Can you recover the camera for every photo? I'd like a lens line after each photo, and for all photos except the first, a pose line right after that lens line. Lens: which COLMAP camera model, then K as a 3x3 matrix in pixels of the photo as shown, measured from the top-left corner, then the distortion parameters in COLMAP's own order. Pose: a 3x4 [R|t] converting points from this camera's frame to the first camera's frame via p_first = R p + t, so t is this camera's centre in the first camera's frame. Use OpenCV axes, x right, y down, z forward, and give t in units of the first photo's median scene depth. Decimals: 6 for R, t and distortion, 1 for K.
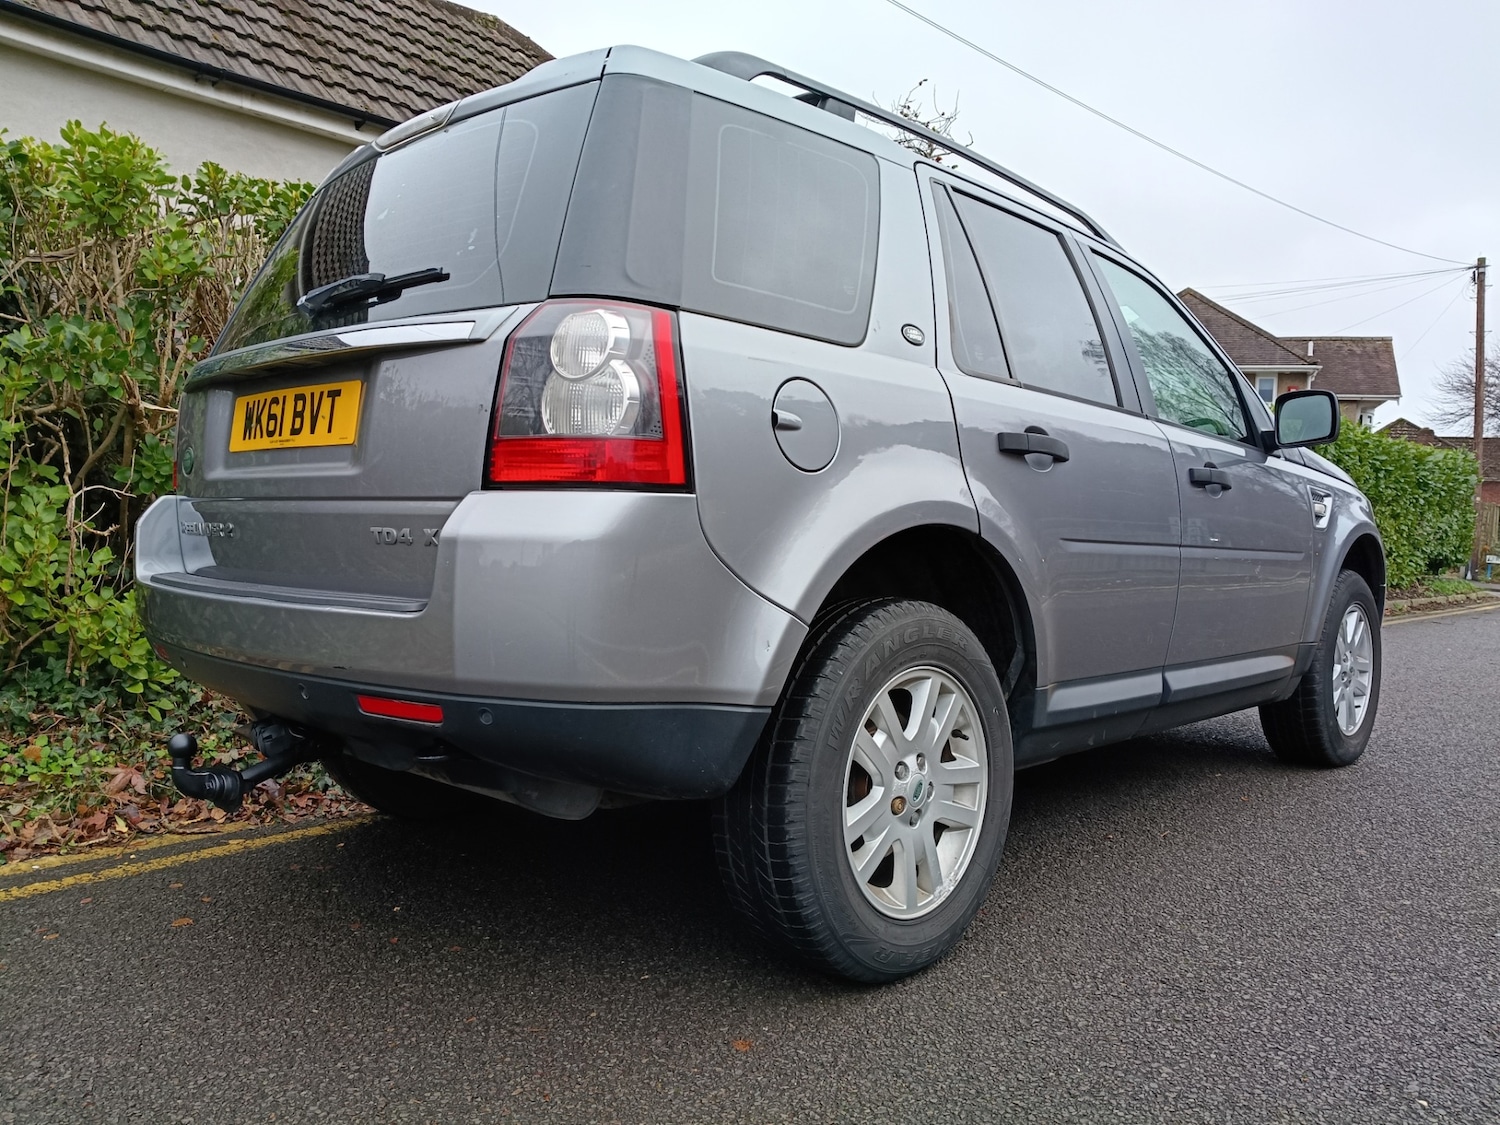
lens RADIAL K [[1149.2, 0, 746.1], [0, 1149.2, 500.7], [0, 0, 1]] dist [-0.022132, 0.010803]
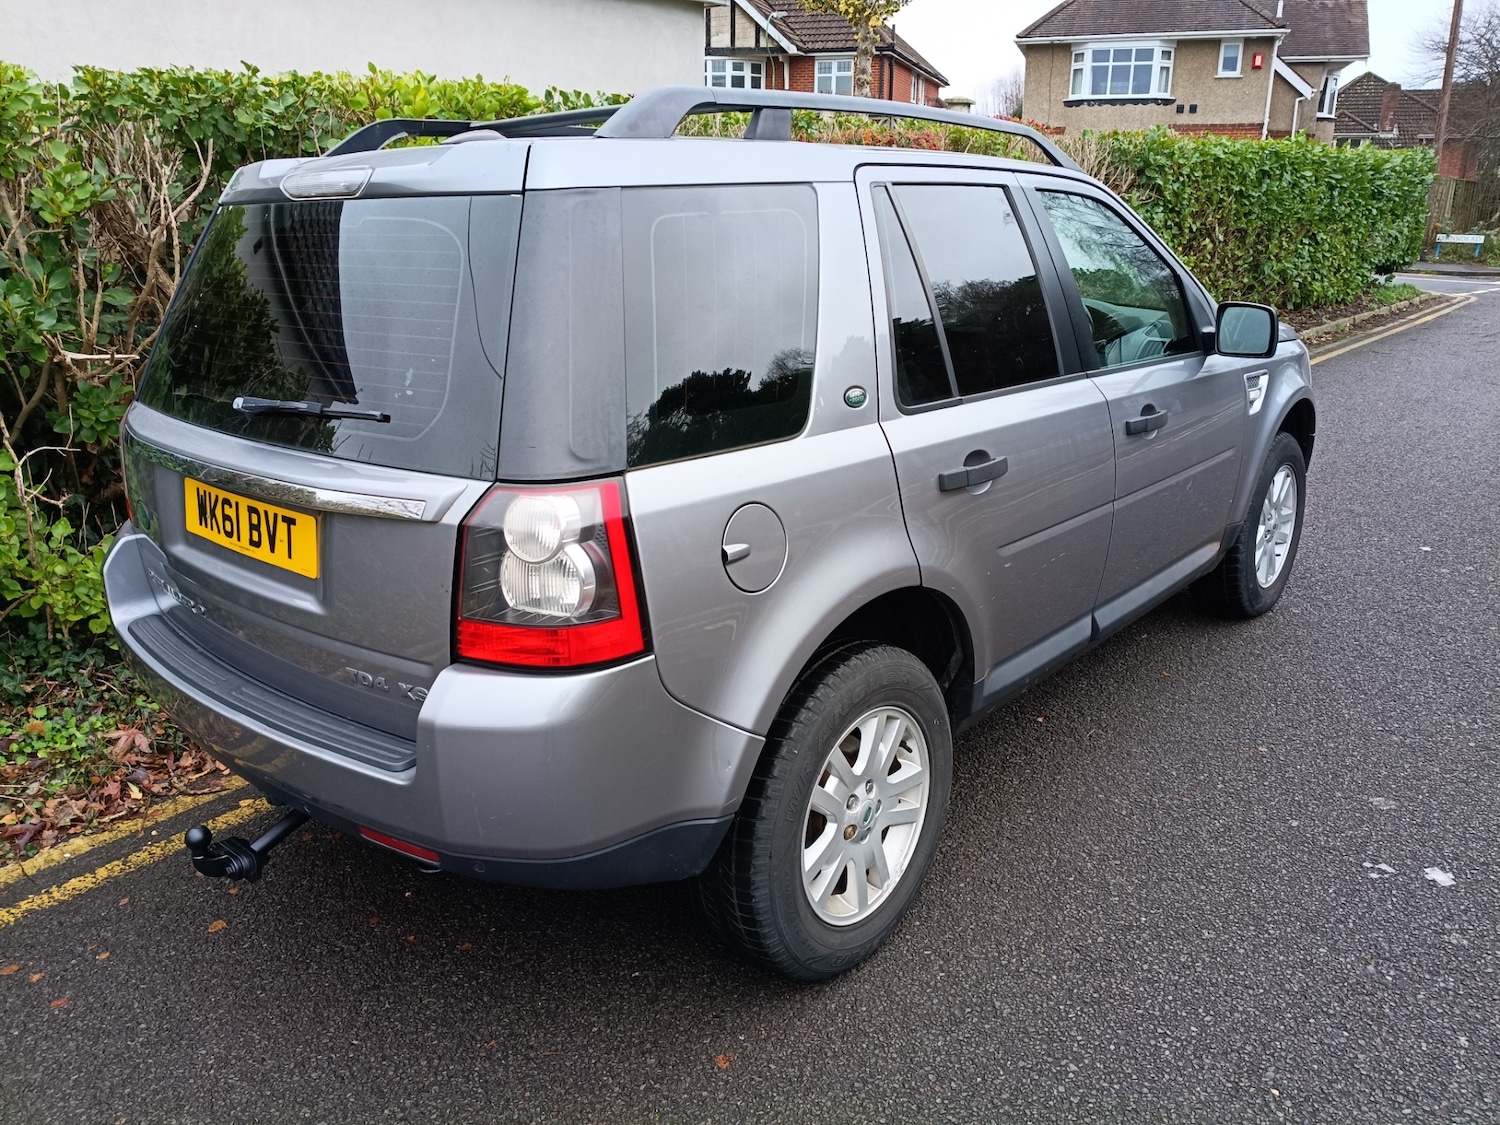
lens RADIAL K [[1158.7, 0, 748.5], [0, 1158.7, 485.9], [0, 0, 1]] dist [-0.009588, -0.005284]
pose [[0.997852, -0.055484, 0.034817, 0.011892], [0.043913, 0.961026, 0.272949, -0.354754], [-0.048604, -0.270833, 0.961398, 0.002241]]
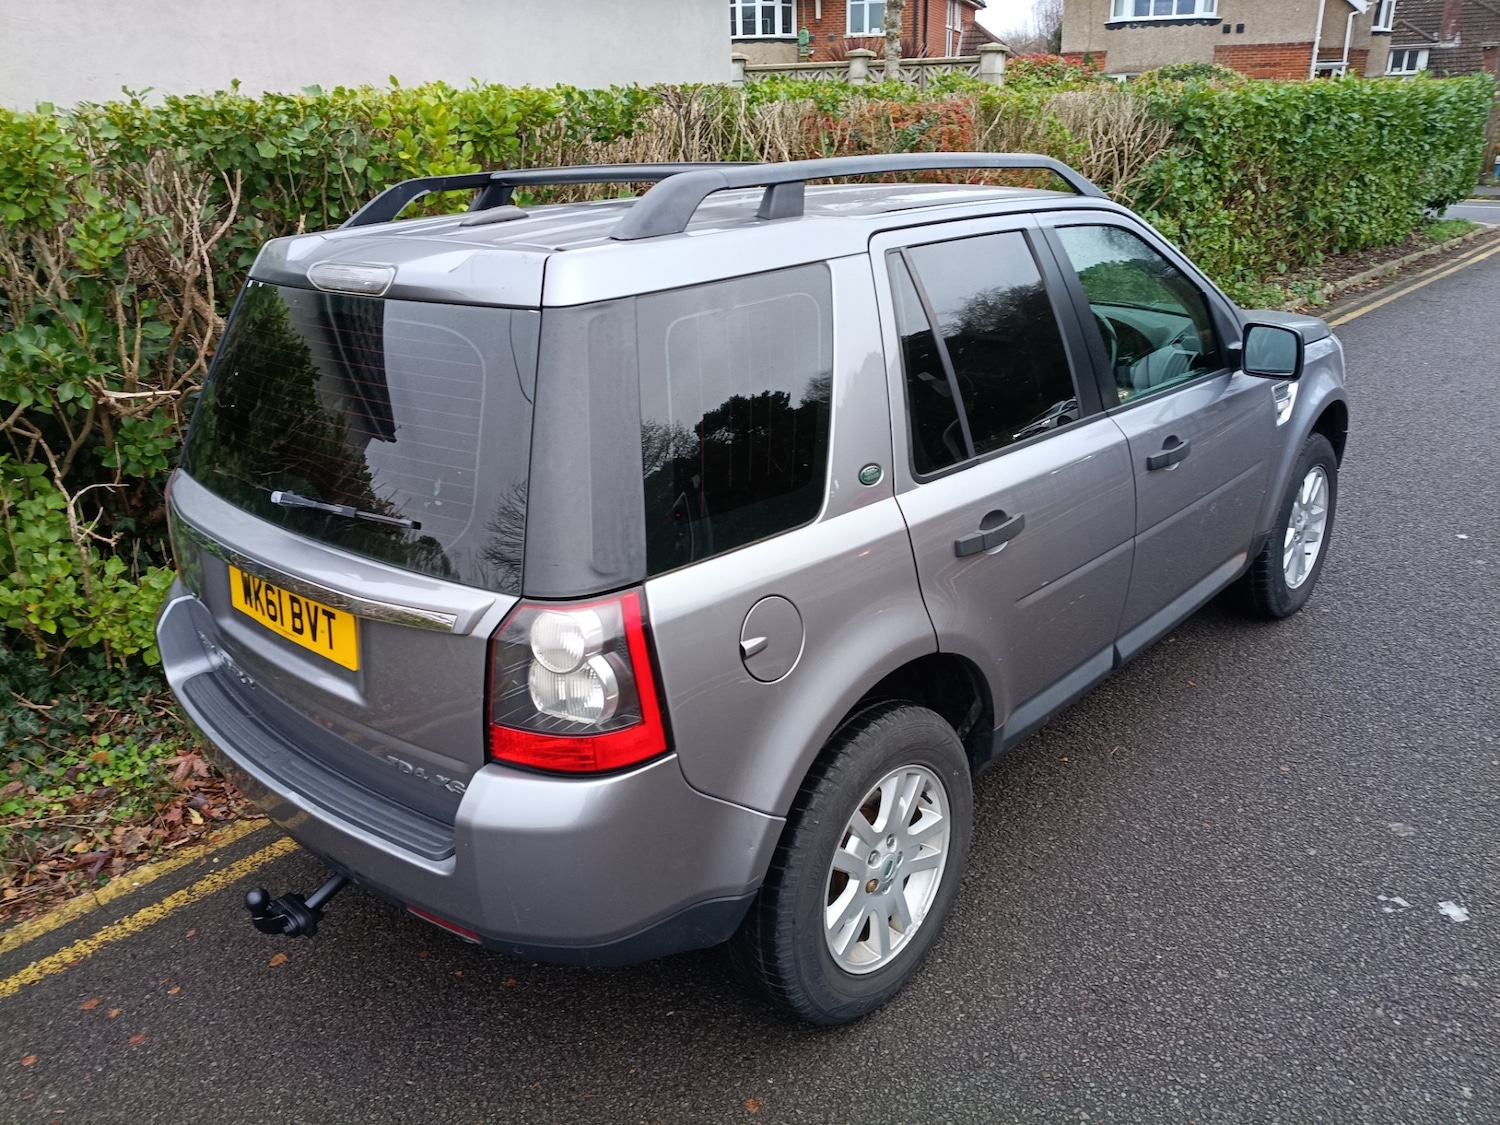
lens RADIAL K [[1166.3, 0, 744.1], [0, 1166.3, 483.6], [0, 0, 1]] dist [-0.019499, 0.009645]
pose [[0.997261, -0.073671, -0.006550, 0.038181], [0.071716, 0.941522, 0.329232, -0.493608], [-0.018088, -0.328800, 0.944226, 0.011259]]
